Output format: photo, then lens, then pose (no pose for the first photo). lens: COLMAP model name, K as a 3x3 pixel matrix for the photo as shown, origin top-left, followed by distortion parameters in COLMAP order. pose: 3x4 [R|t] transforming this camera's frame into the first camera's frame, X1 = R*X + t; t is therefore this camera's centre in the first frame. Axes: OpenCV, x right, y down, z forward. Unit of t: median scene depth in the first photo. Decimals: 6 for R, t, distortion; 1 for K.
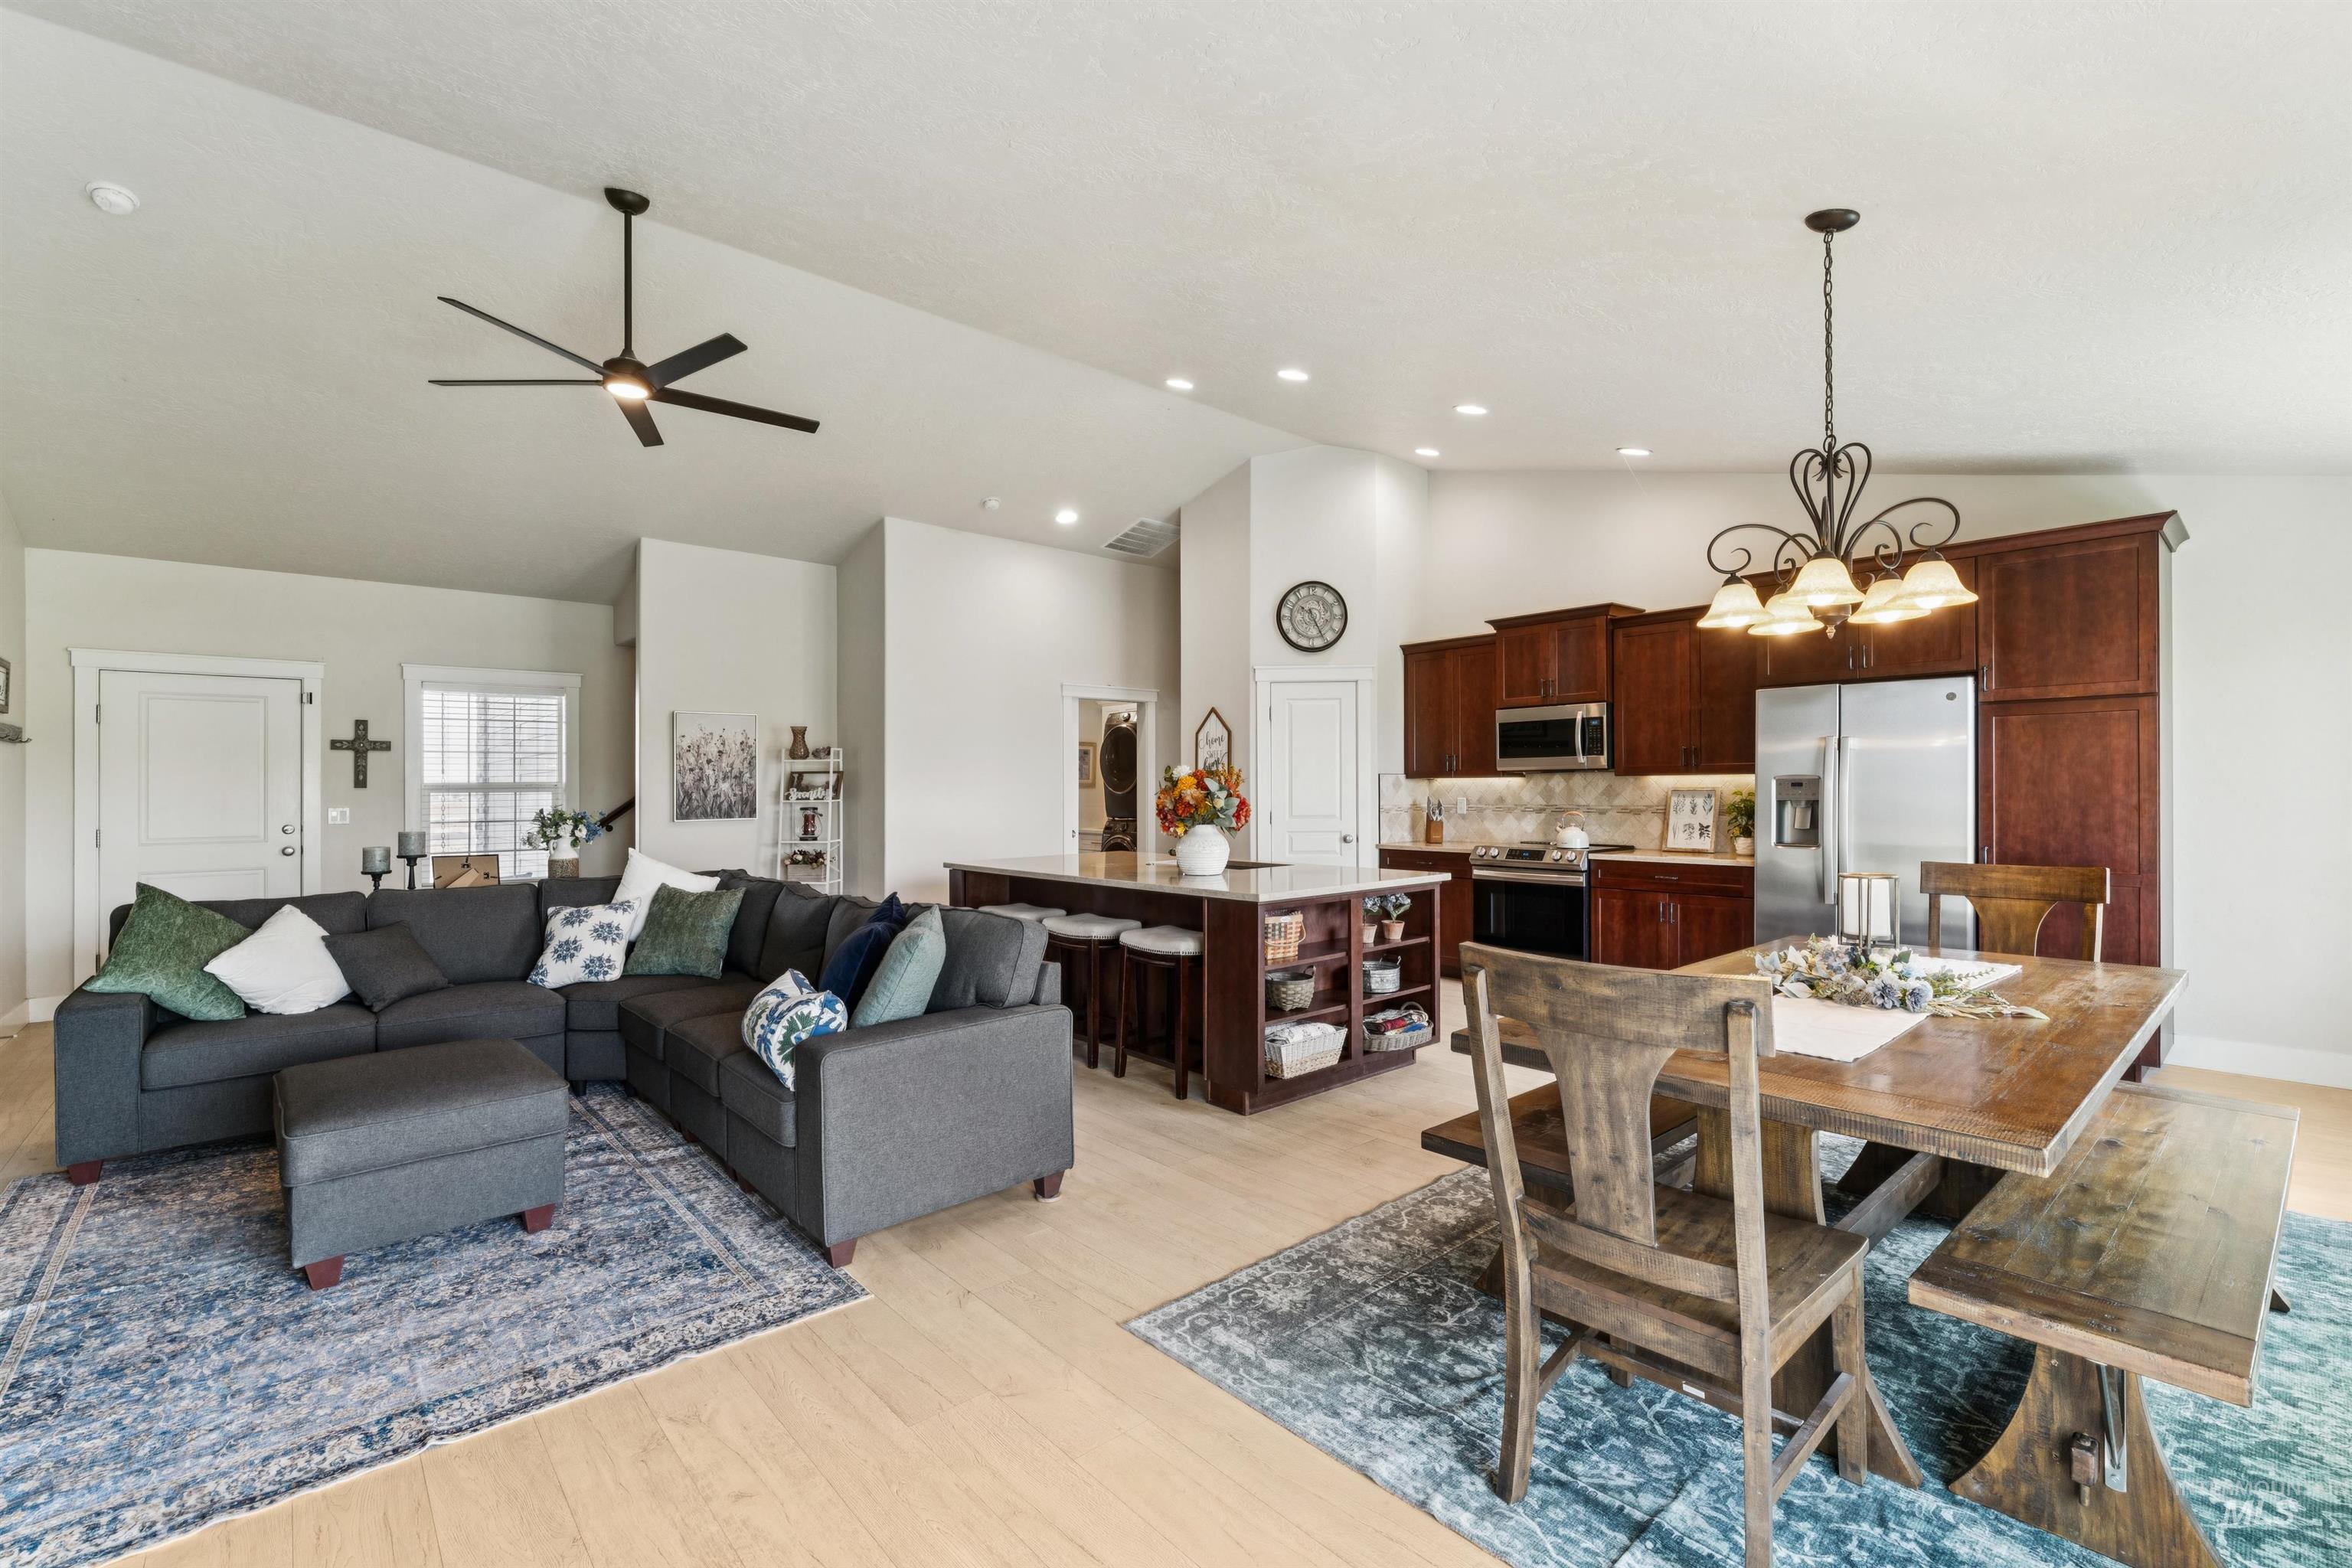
lens RADIAL K [[1019.6, 0, 1176.7], [0, 1019.6, 777.9], [0, 0, 1]] dist [0.001679, -0.000306]
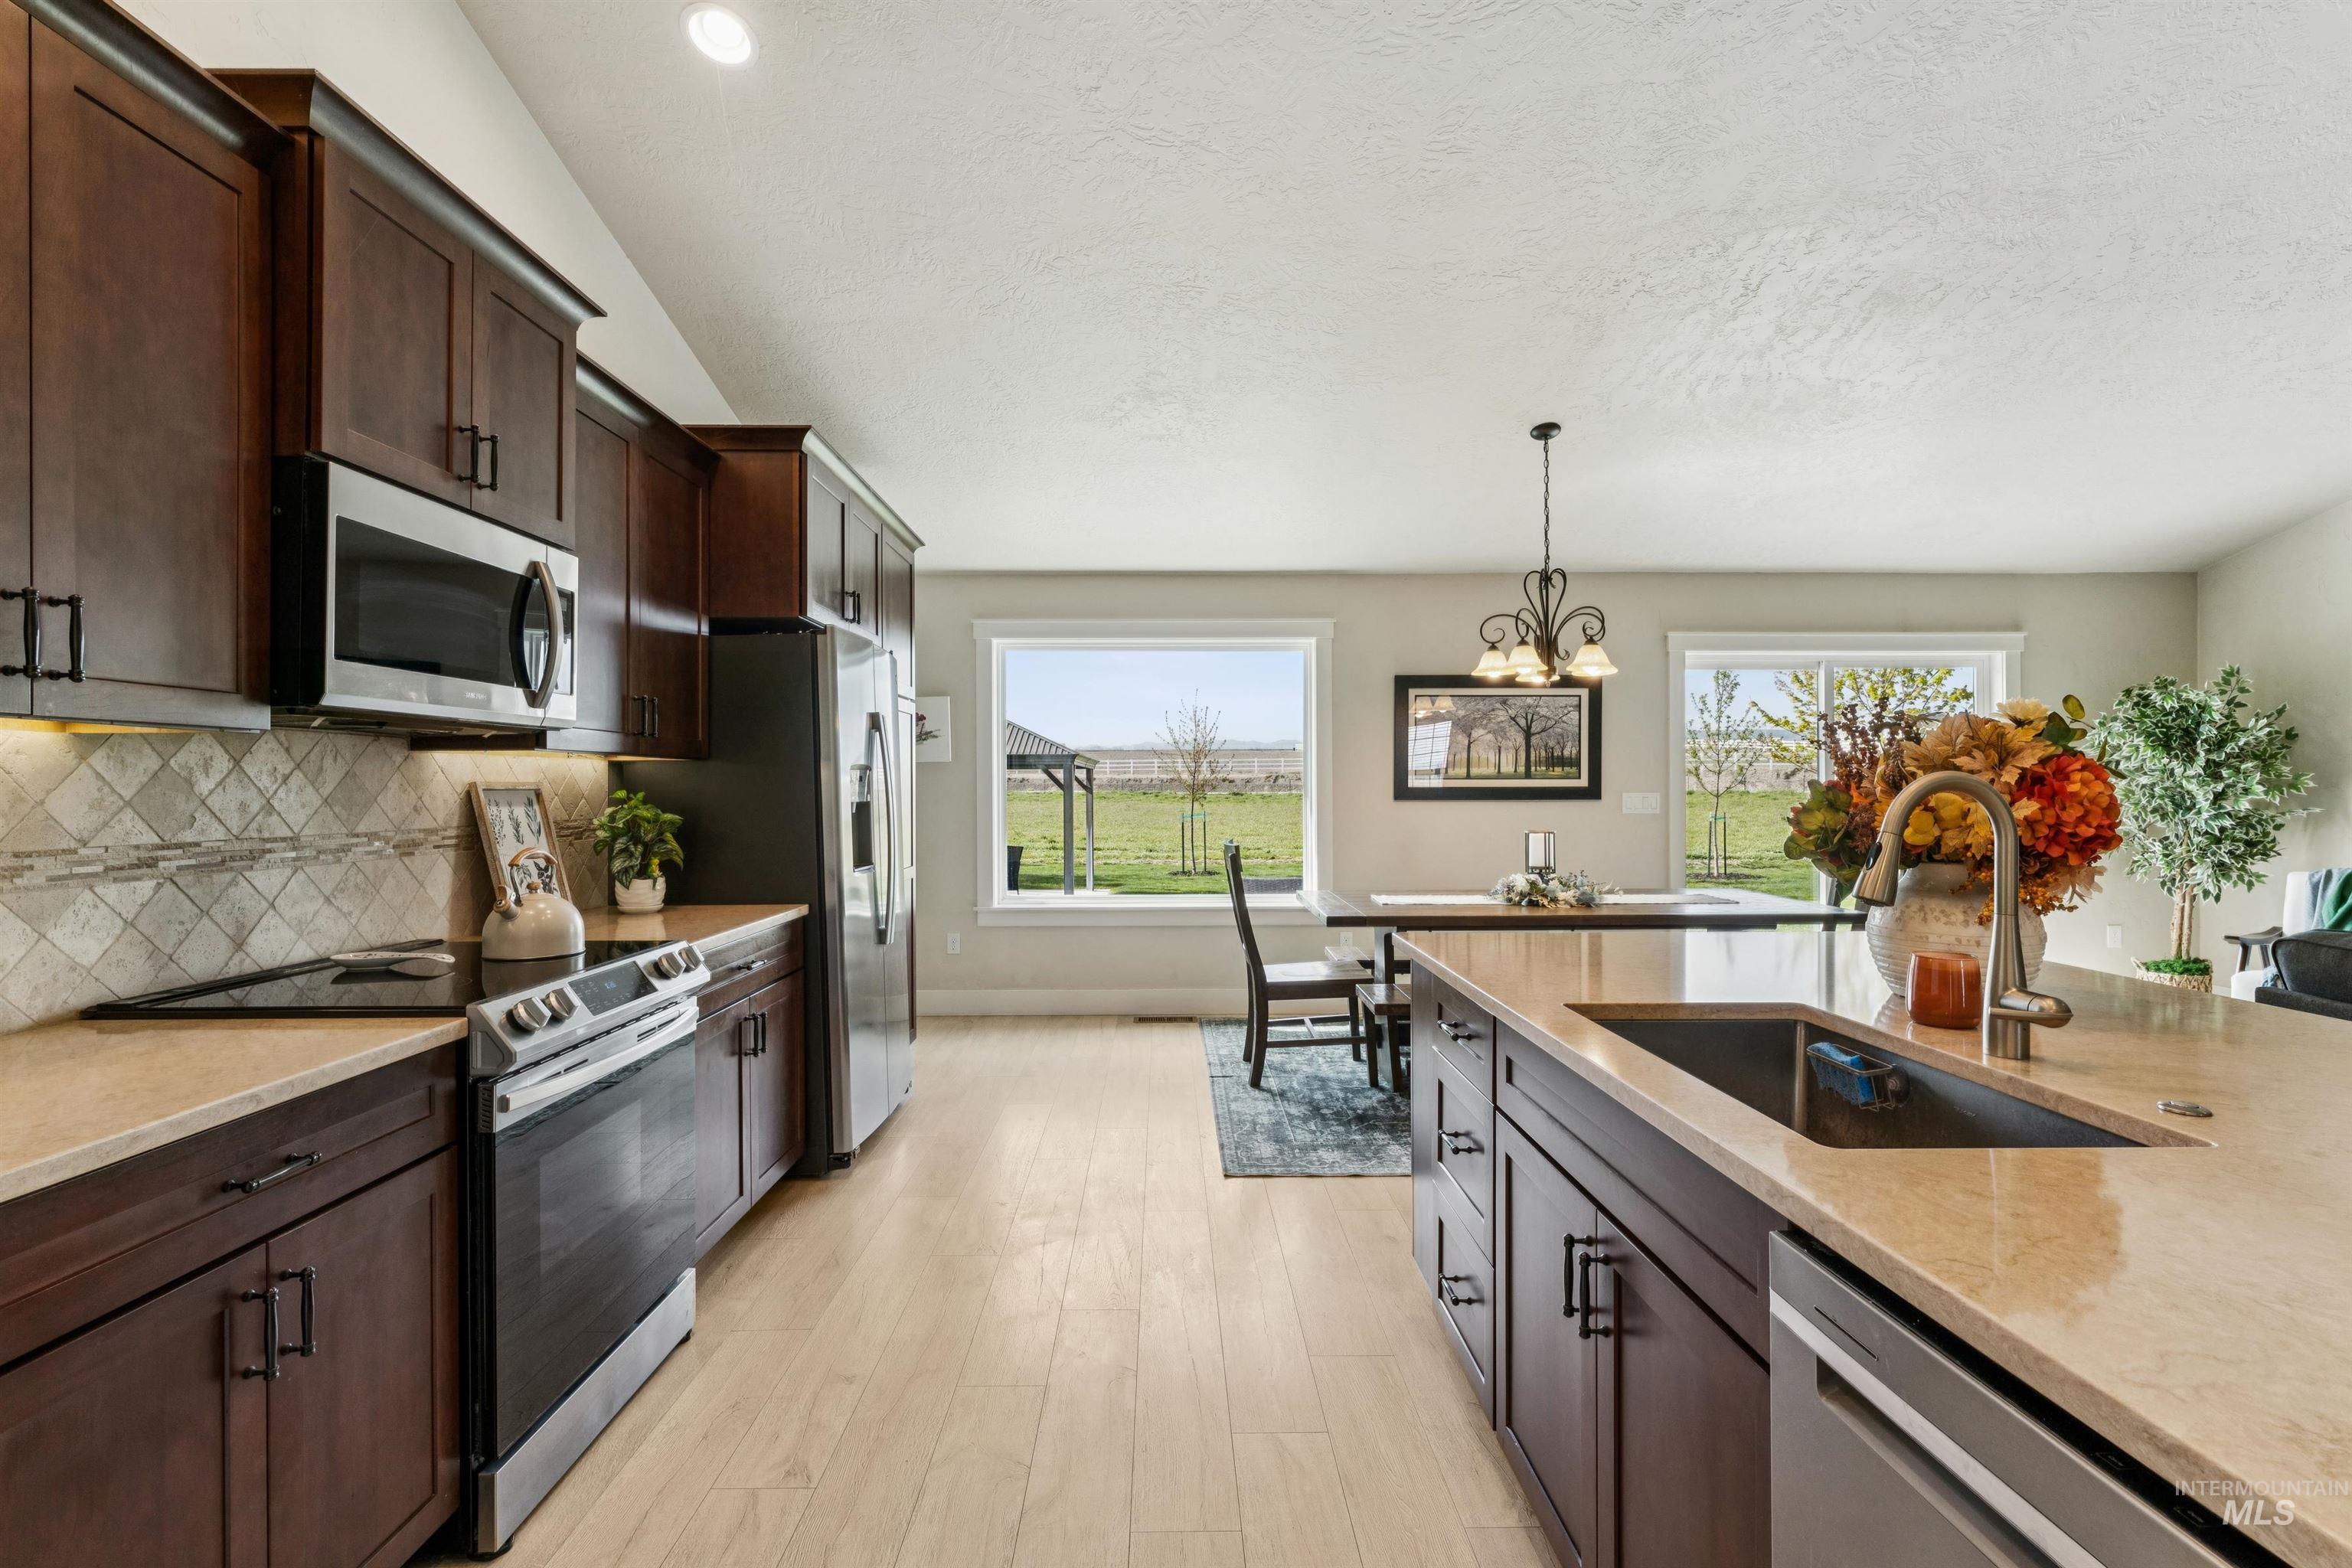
lens RADIAL K [[1078.7, 0, 1174.6], [0, 1078.7, 780.0], [0, 0, 1]] dist [-0.001891, -0.000363]
pose [[-0.759013, 0.014908, 0.650905, -0.012474], [0.003257, 0.999812, -0.019101, 0.018586], [-0.651068, -0.012377, -0.758919, 1.195527]]
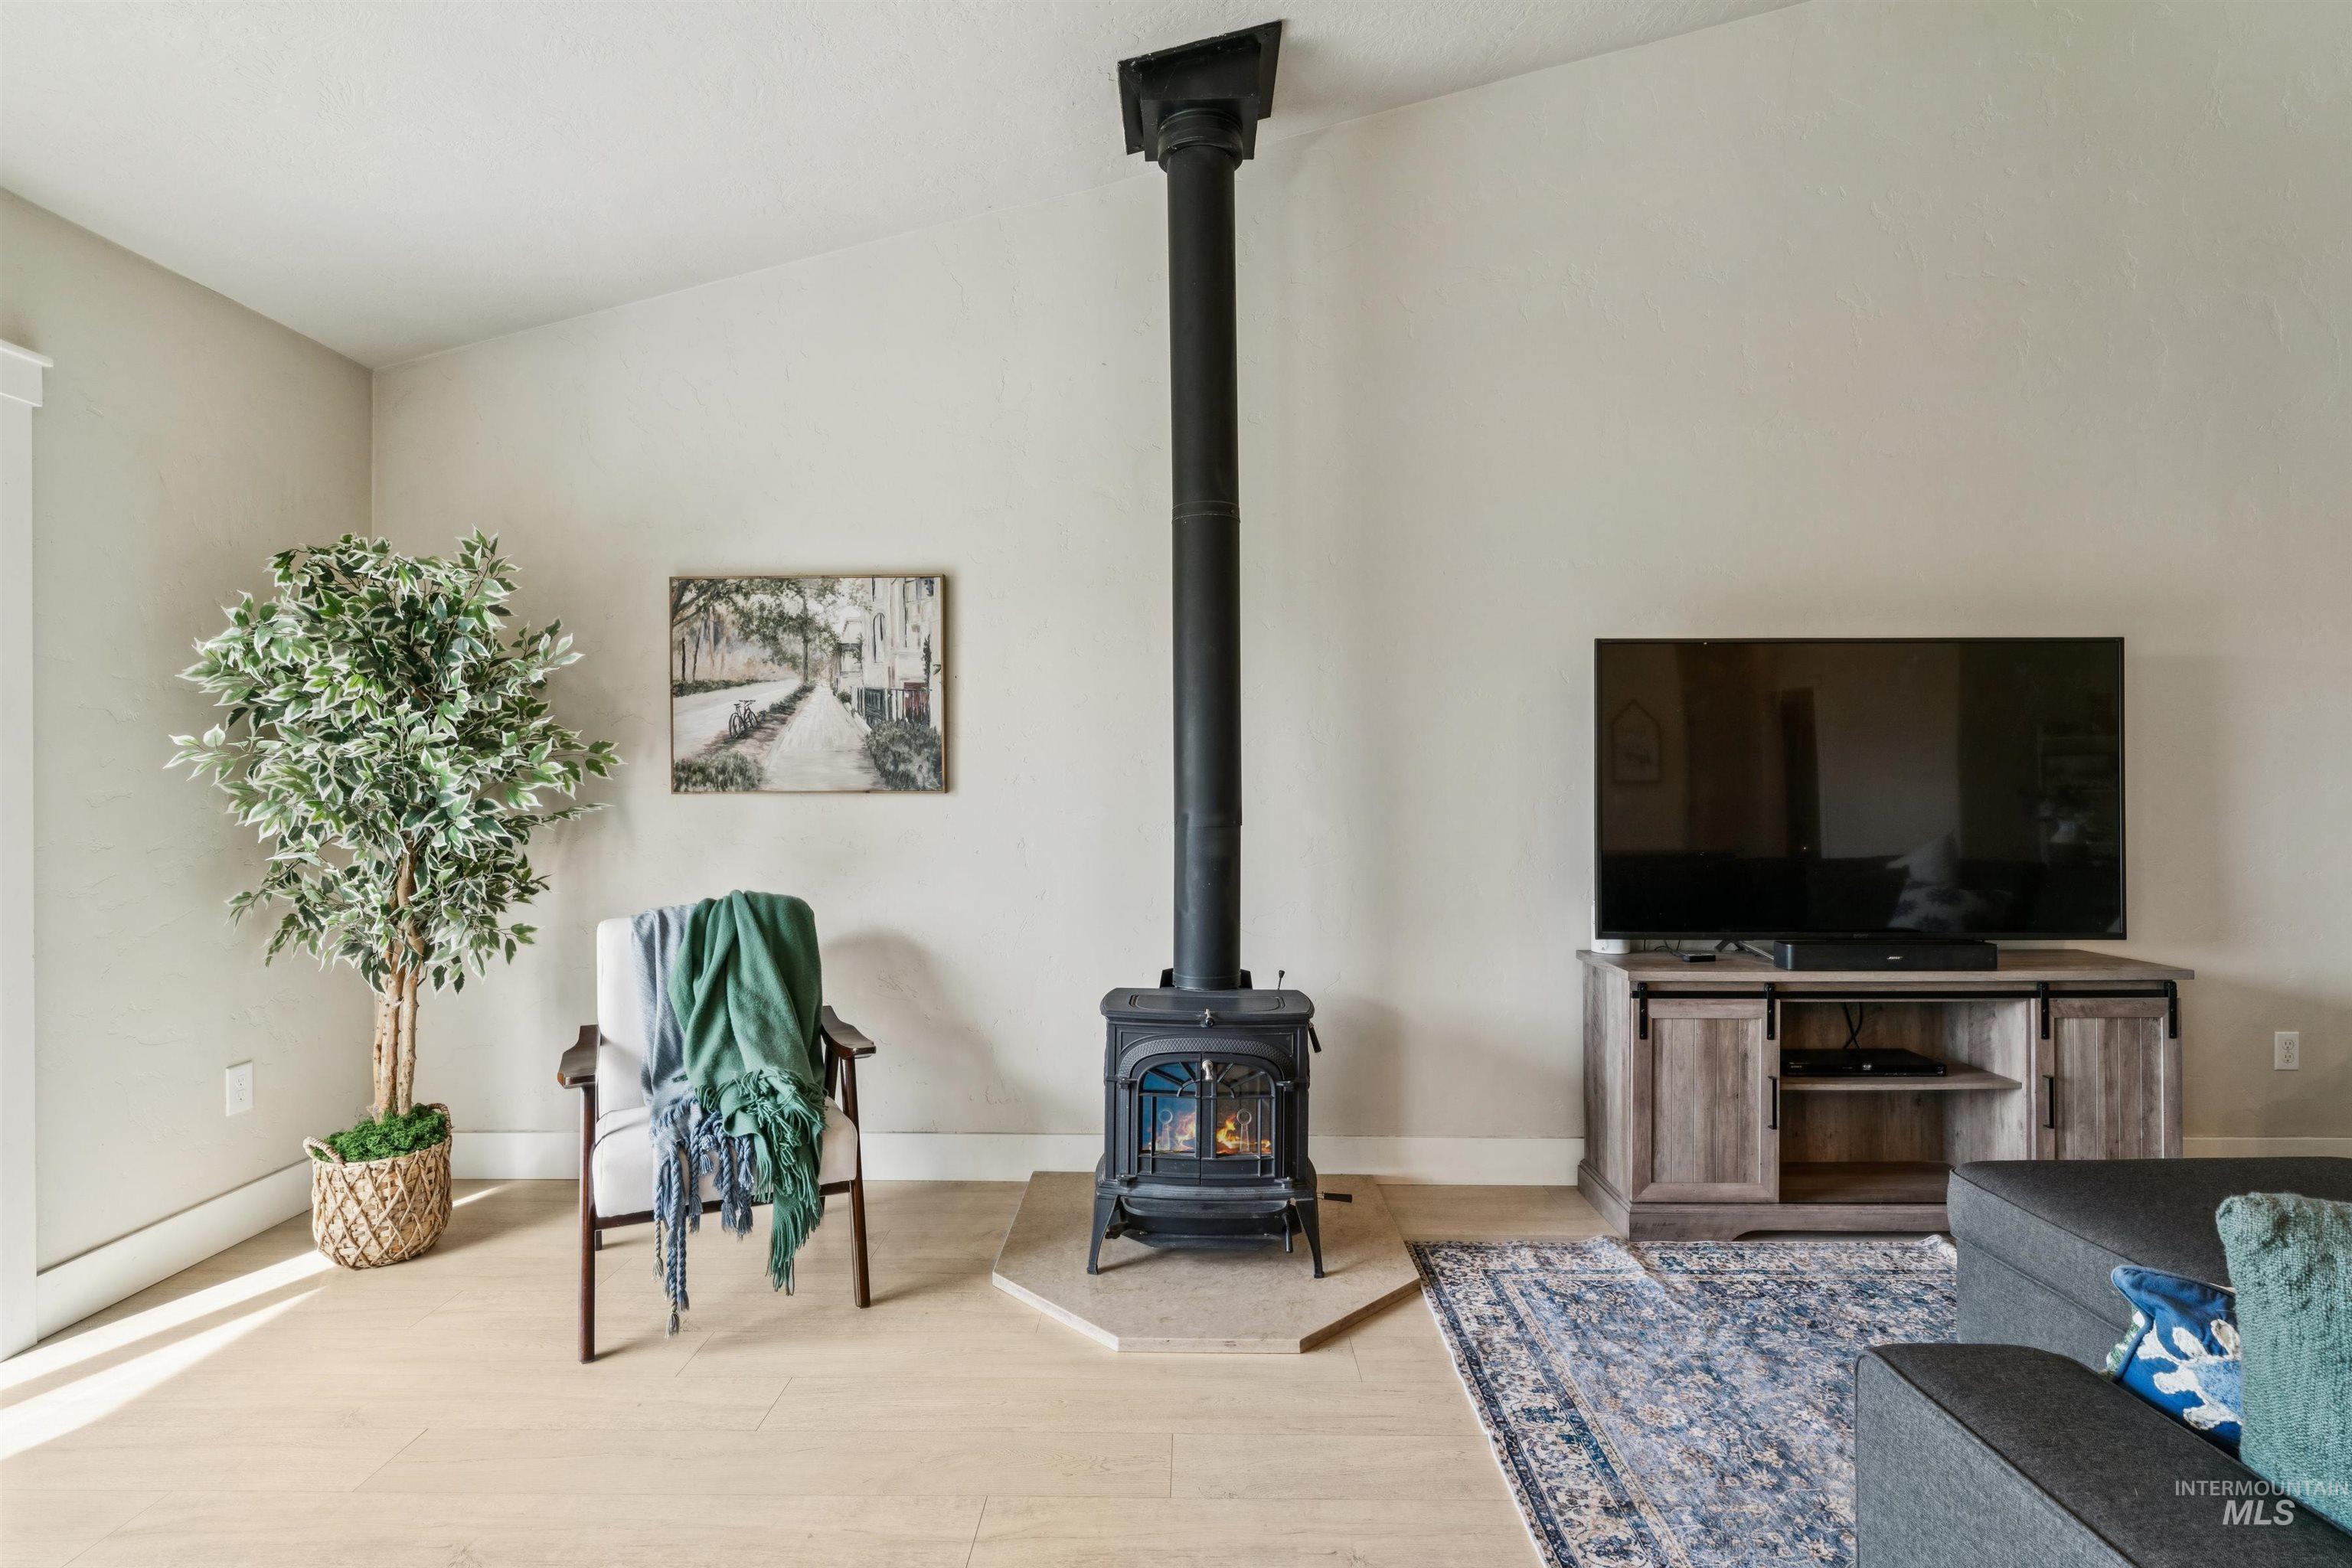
lens RADIAL K [[1144.7, 0, 1176.0], [0, 1144.7, 784.0], [0, 0, 1]] dist [-0.003299, -0.000780]
pose [[-0.671105, 0.010868, -0.741283, 0.070604], [0.015483, 0.999880, 0.000643, 0.022030], [0.741201, -0.011046, -0.671193, 0.498985]]
